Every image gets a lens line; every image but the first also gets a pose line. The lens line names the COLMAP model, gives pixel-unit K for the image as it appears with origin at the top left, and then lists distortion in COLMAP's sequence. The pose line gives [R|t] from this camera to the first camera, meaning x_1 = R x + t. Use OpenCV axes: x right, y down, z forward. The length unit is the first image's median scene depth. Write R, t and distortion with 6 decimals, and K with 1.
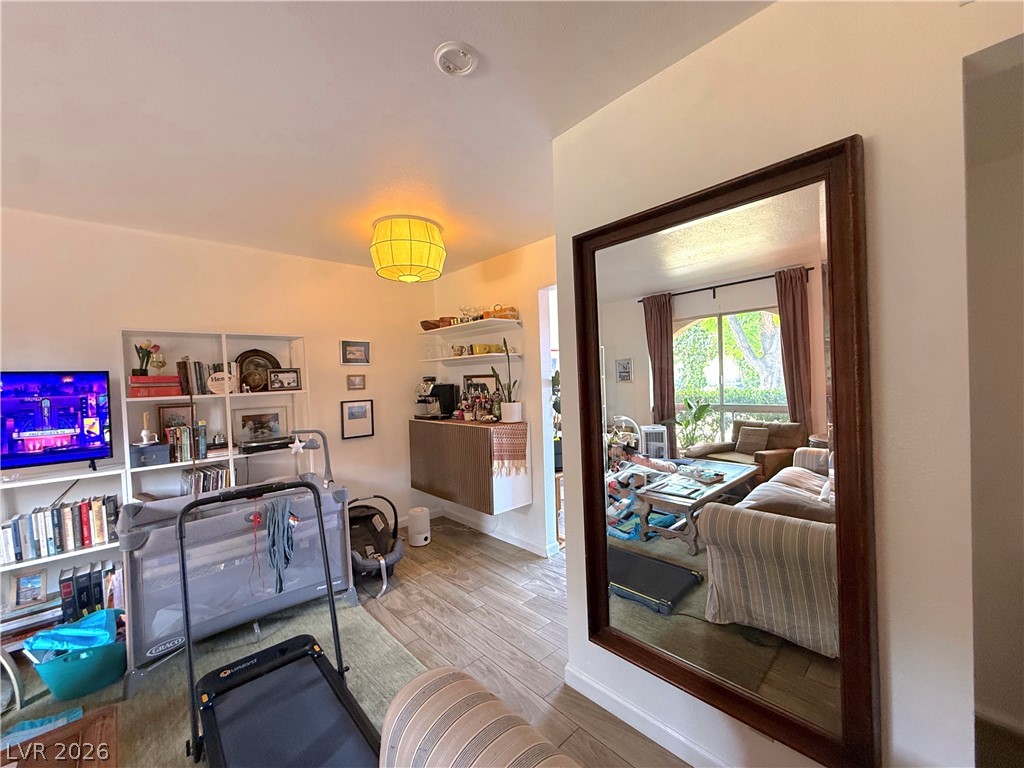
lens RADIAL K [[410.7, 0, 513.4], [0, 410.7, 385.4], [0, 0, 1]] dist [-0.000896, 0.000527]
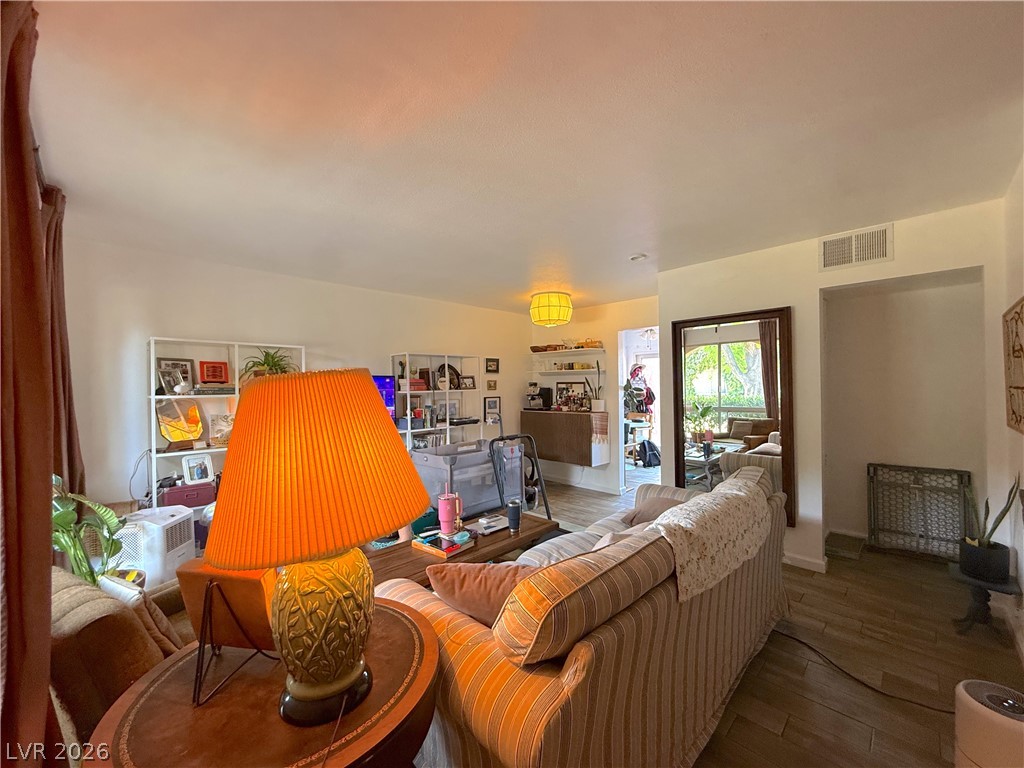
lens RADIAL K [[410.7, 0, 512.9], [0, 410.7, 386.8], [0, 0, 1]] dist [-0.000896, 0.000527]
pose [[0.999081, 0.021711, 0.036954, -0.432124], [-0.021250, 0.999692, -0.012824, 0.019830], [-0.037221, 0.012027, 0.999235, -0.647650]]
